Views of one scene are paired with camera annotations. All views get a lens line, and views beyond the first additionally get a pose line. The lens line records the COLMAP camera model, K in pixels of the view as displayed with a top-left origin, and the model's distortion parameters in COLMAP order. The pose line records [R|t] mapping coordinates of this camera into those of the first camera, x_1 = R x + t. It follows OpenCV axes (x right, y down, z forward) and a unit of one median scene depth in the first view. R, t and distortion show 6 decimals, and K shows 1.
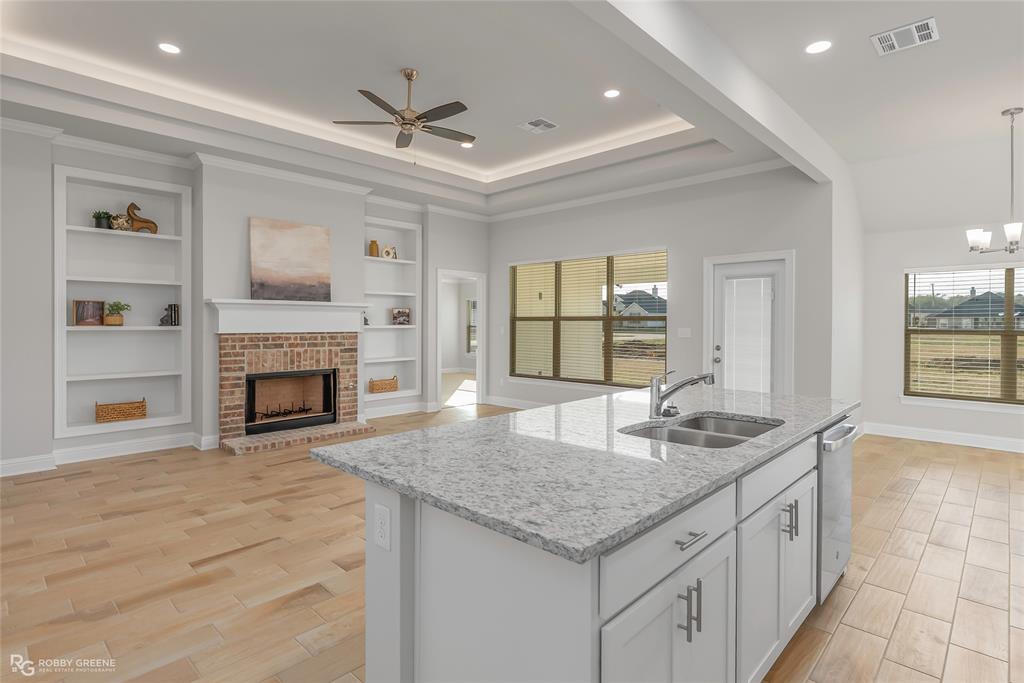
lens RADIAL K [[536.8, 0, 513.6], [0, 536.8, 333.3], [0, 0, 1]] dist [-0.005108, 0.000399]
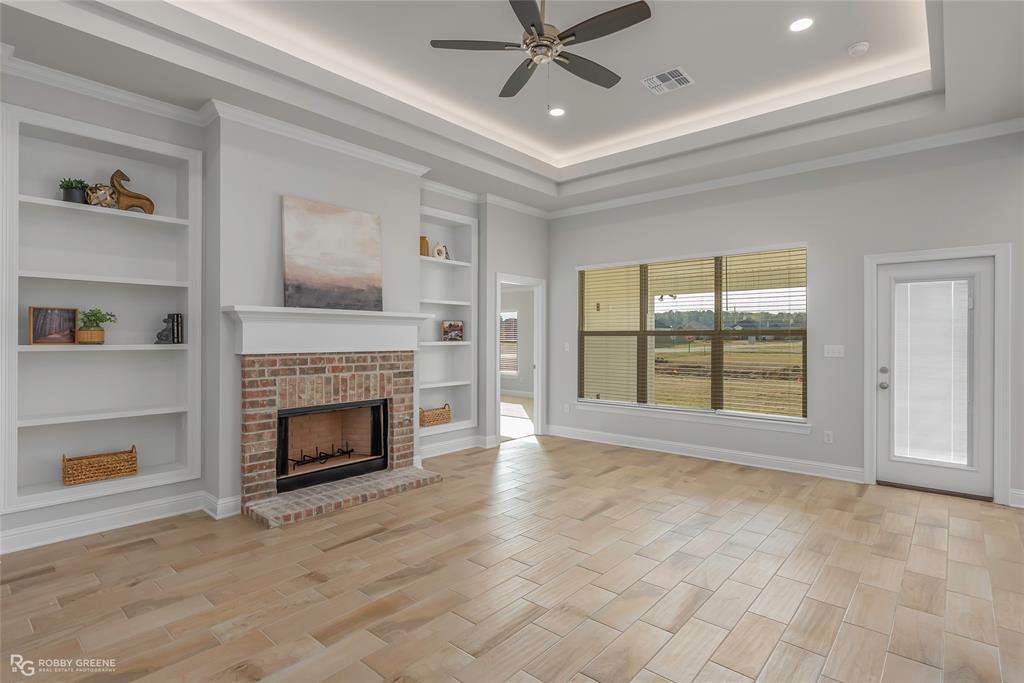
lens RADIAL K [[523.1, 0, 509.8], [0, 523.1, 342.2], [0, 0, 1]] dist [-0.000445, -0.002442]
pose [[0.998974, -0.001742, 0.045248, -0.212858], [0.002159, 0.999956, -0.009182, -0.008330], [-0.045230, 0.009271, 0.998934, 0.271404]]
